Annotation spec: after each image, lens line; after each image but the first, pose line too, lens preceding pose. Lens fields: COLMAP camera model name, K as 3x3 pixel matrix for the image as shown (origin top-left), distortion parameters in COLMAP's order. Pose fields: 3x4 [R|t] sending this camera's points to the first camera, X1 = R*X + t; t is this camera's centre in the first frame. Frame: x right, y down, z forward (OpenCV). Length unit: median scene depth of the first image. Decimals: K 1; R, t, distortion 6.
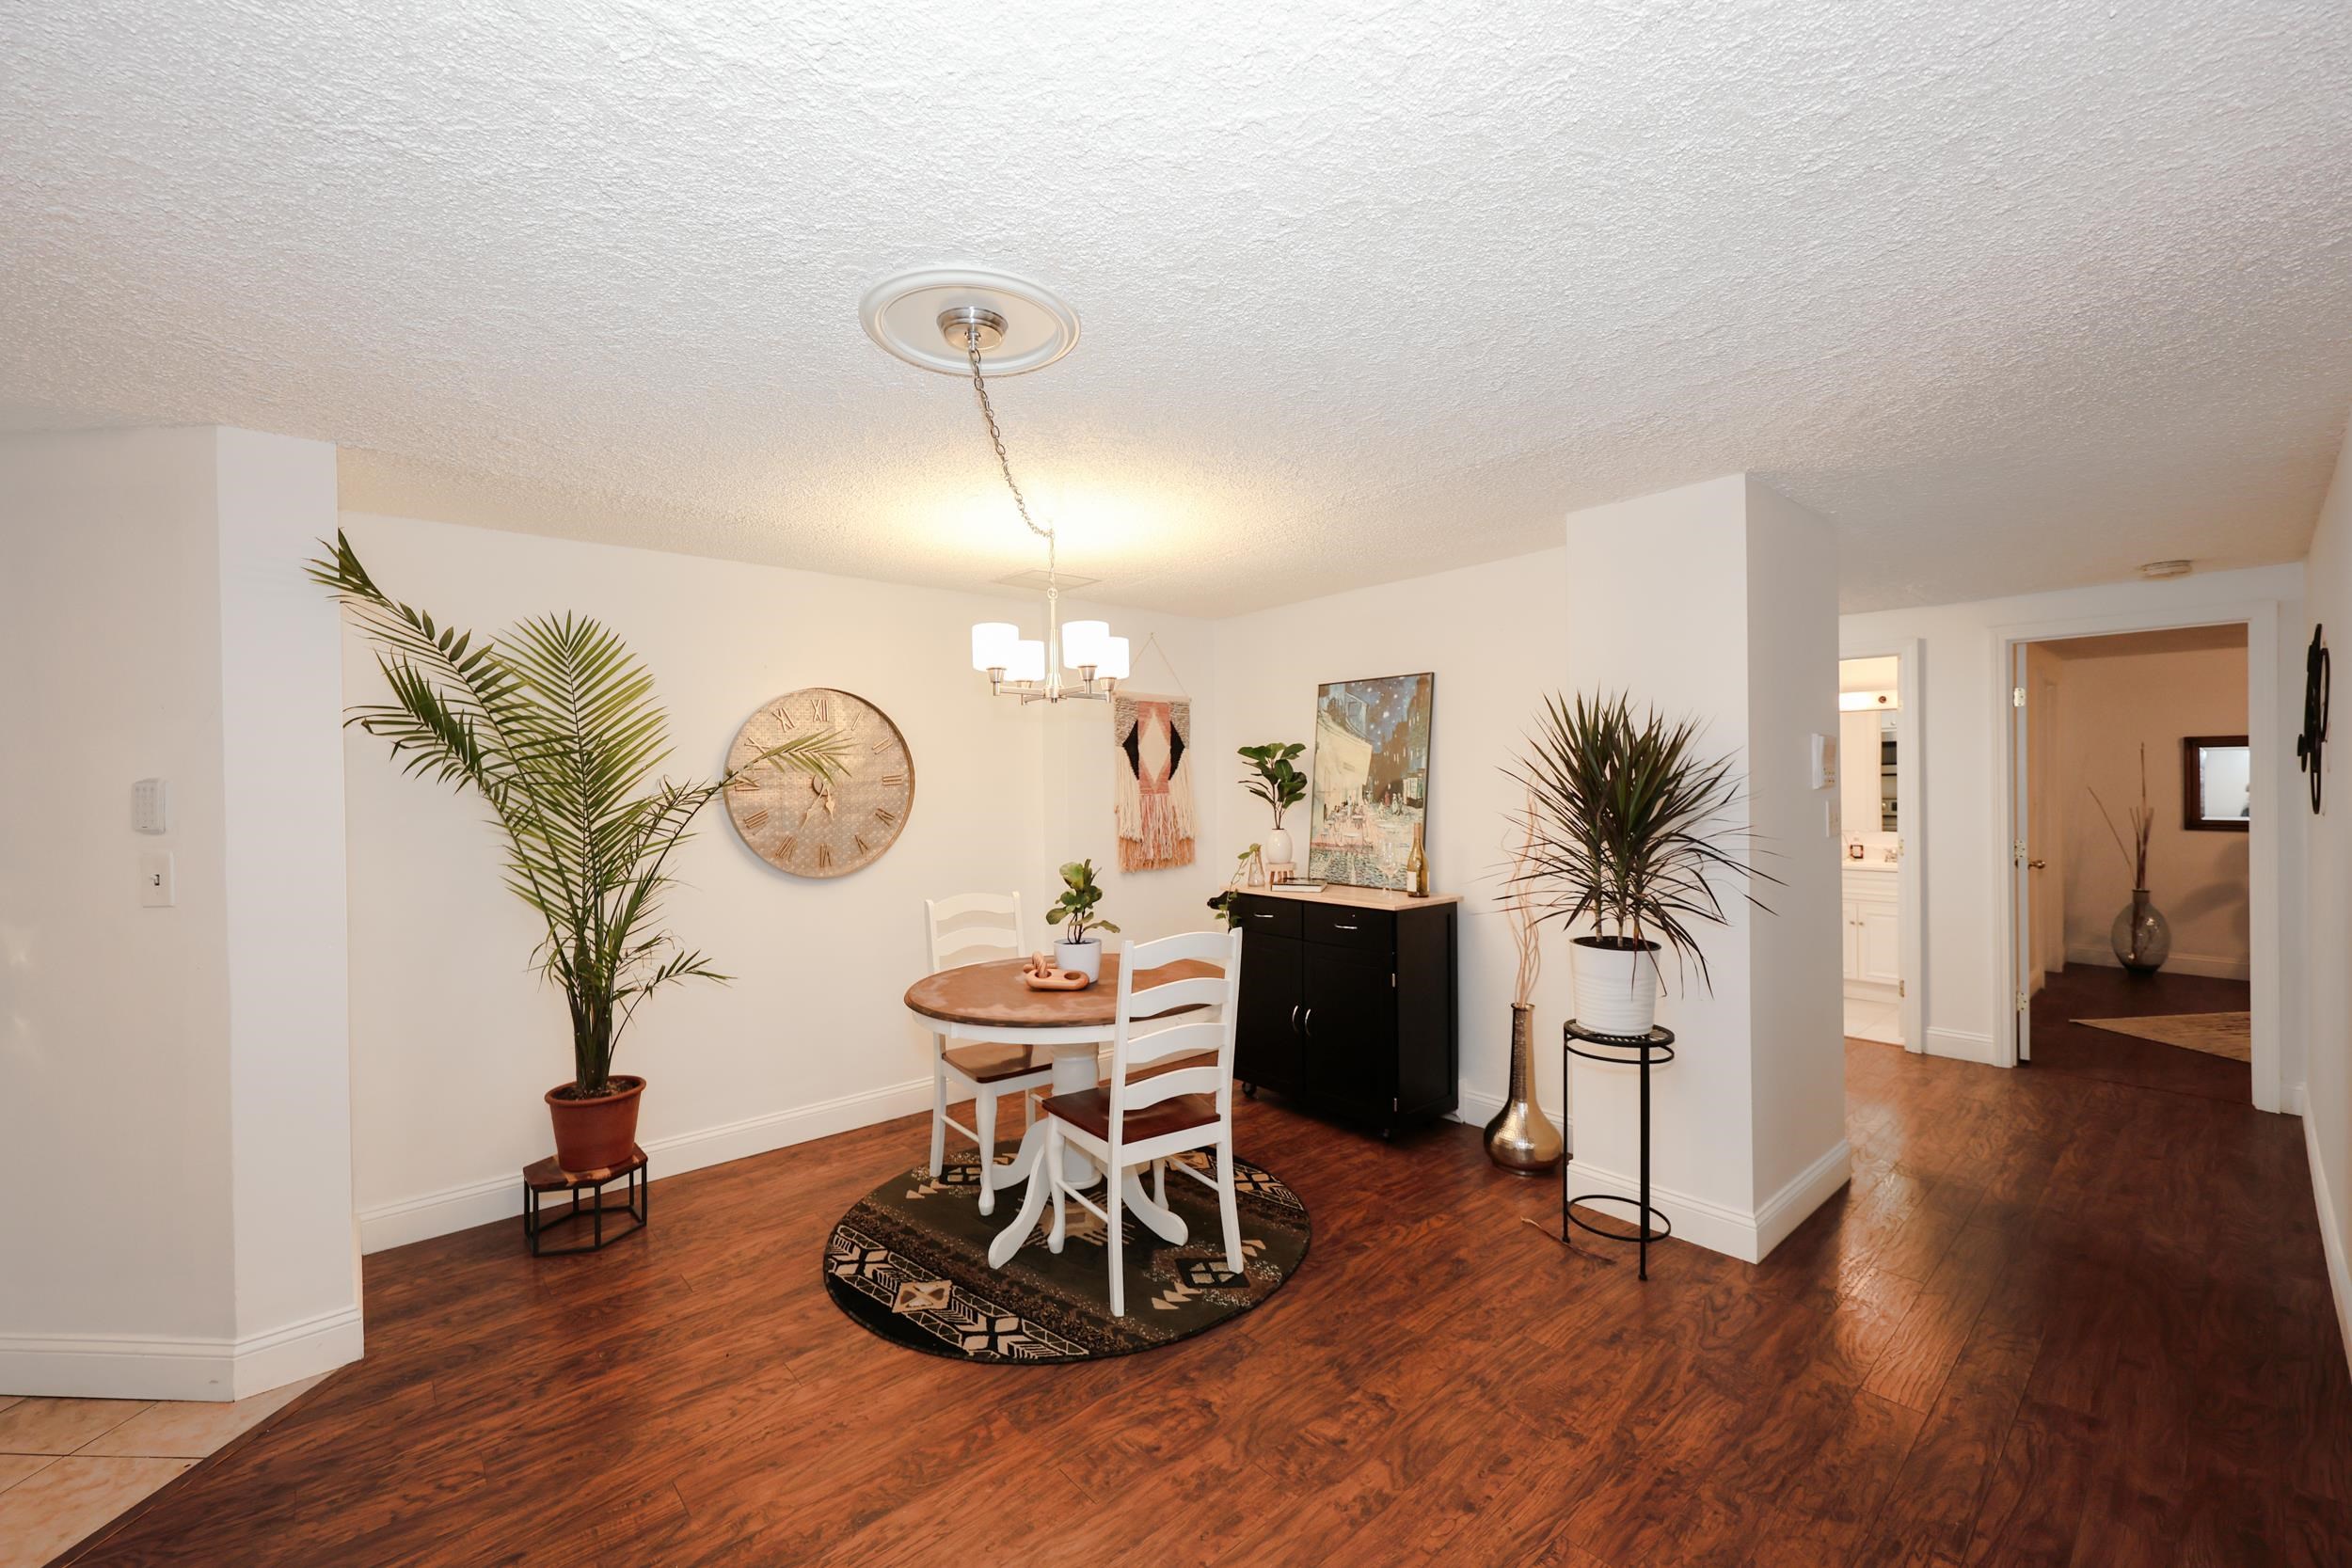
lens RADIAL K [[1016.9, 0, 1170.1], [0, 1016.9, 798.2], [0, 0, 1]] dist [-0.000290, 0.000121]
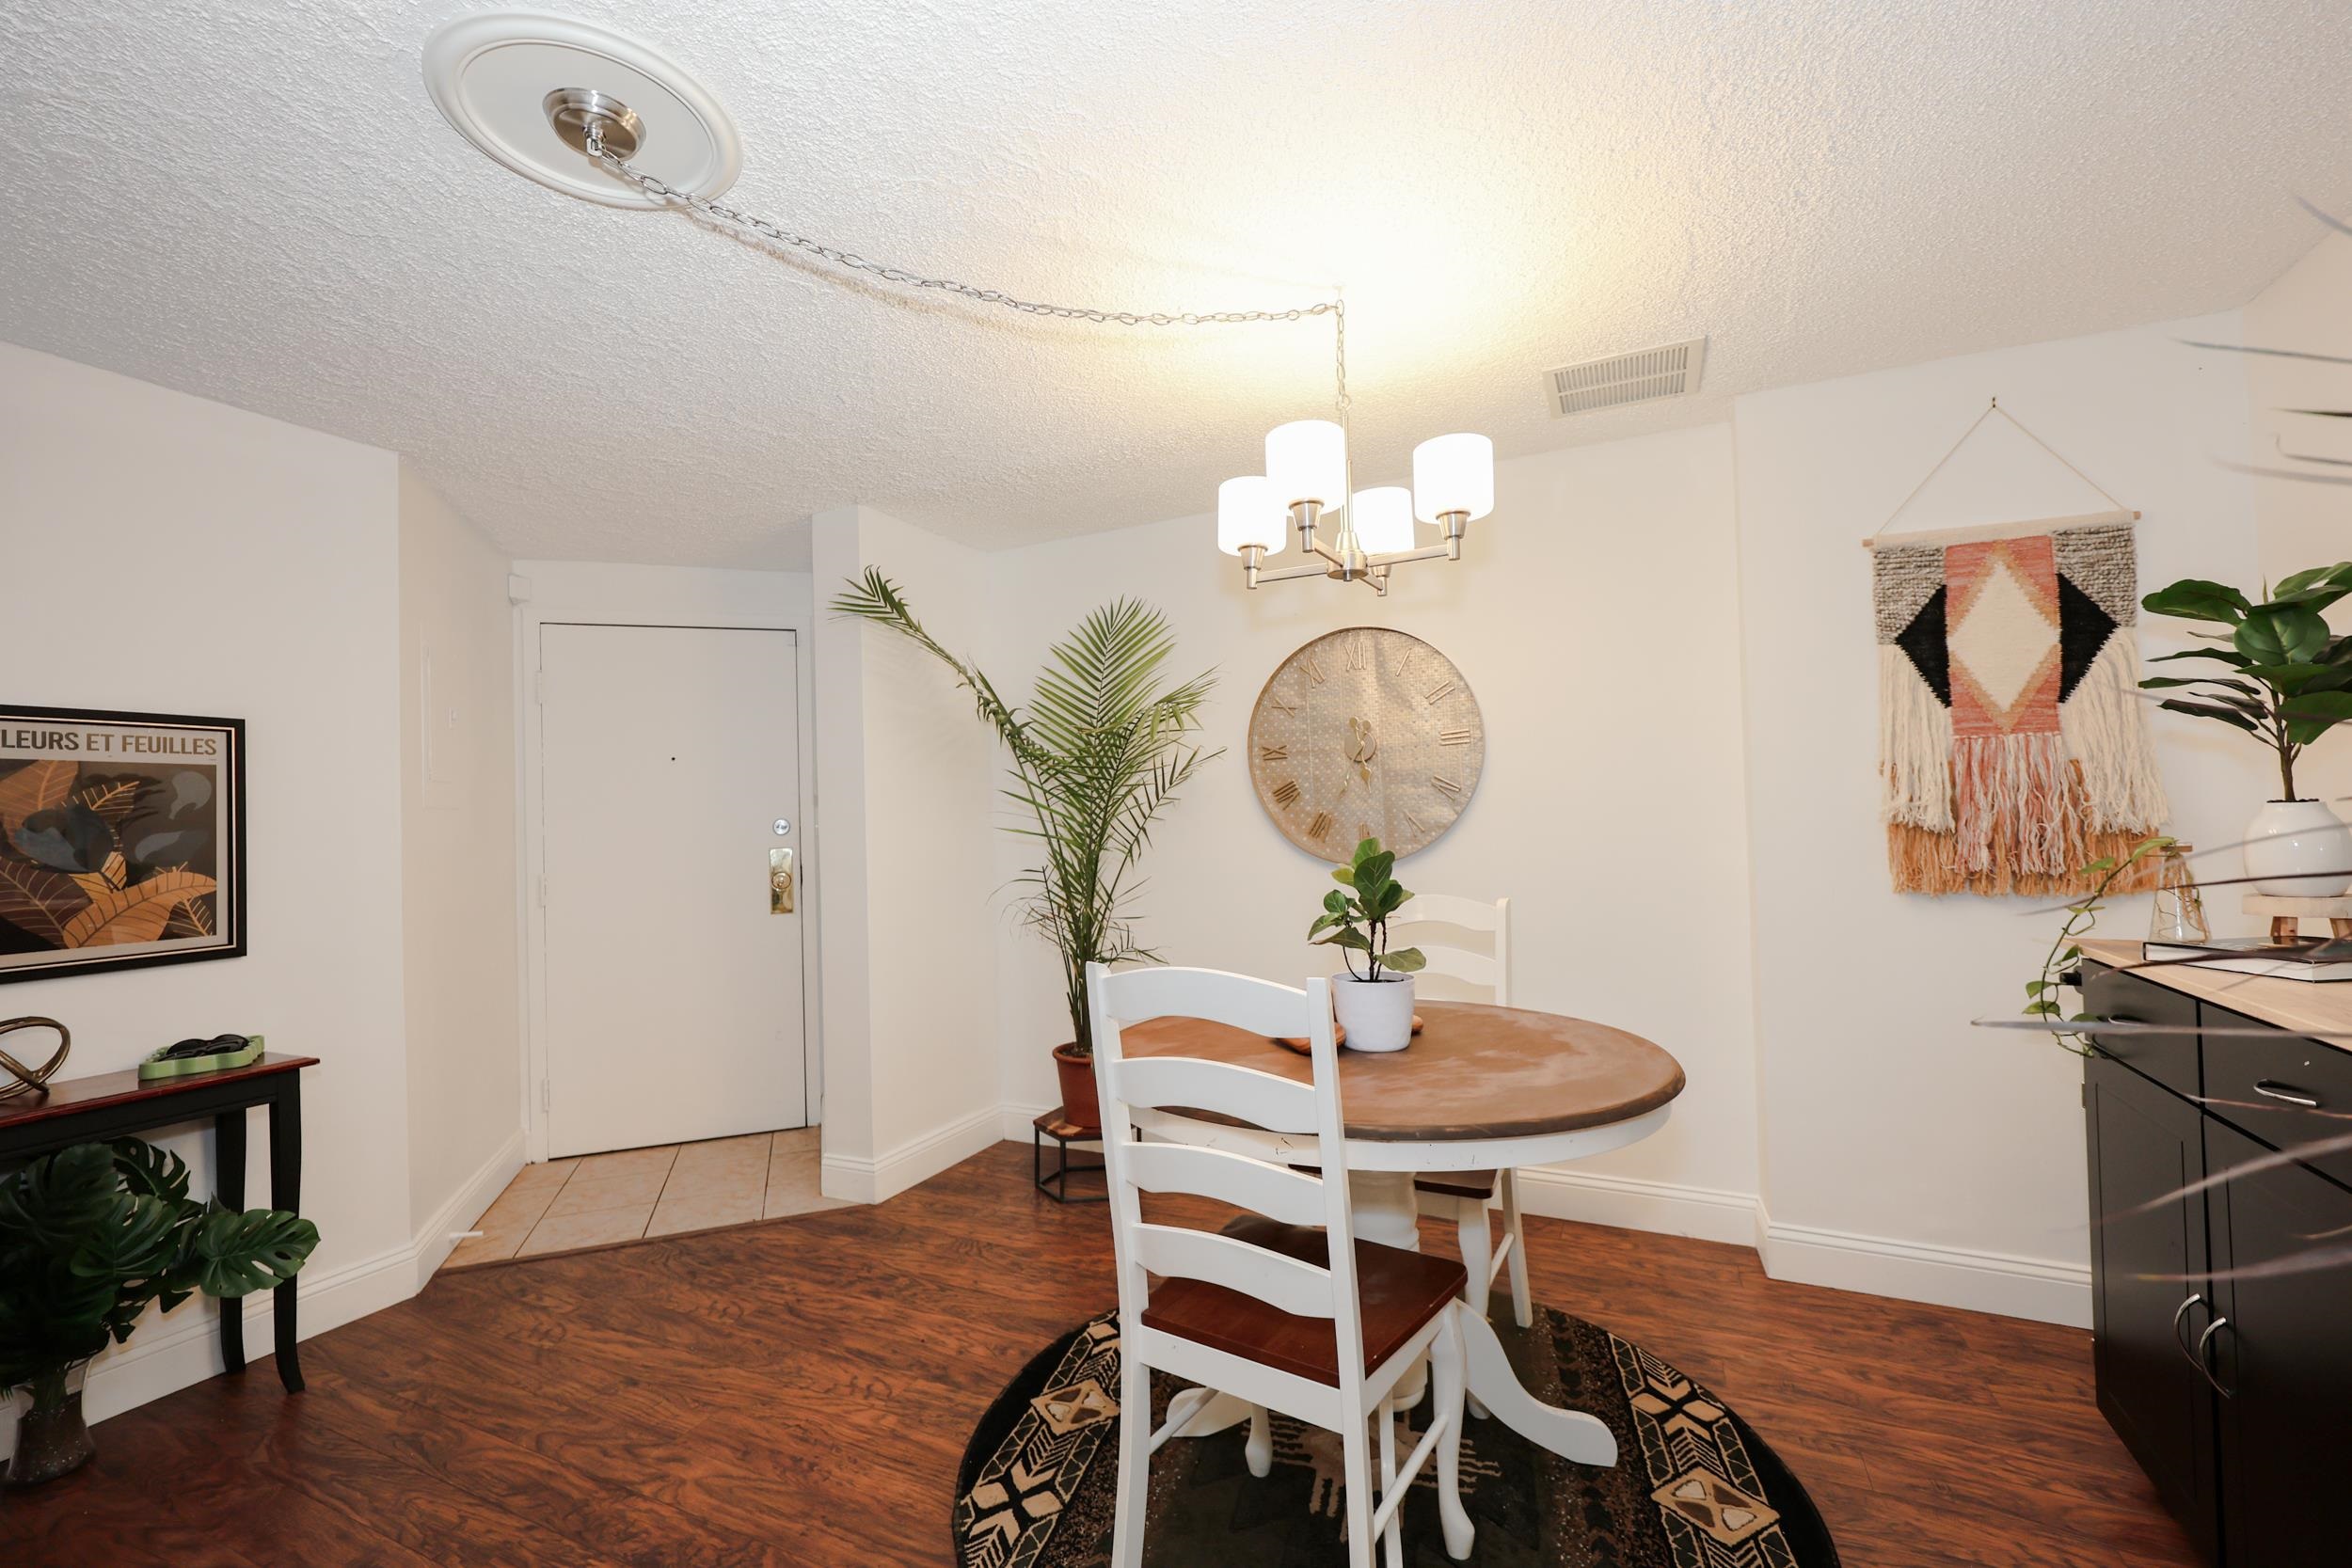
lens RADIAL K [[1016.9, 0, 1170.1], [0, 1016.9, 798.2], [0, 0, 1]] dist [-0.000290, 0.000121]
pose [[0.357113, -0.015226, -0.933937, 0.427015], [0.002699, 0.999880, -0.015269, 0.047032], [0.934057, 0.002931, 0.357111, 0.697917]]
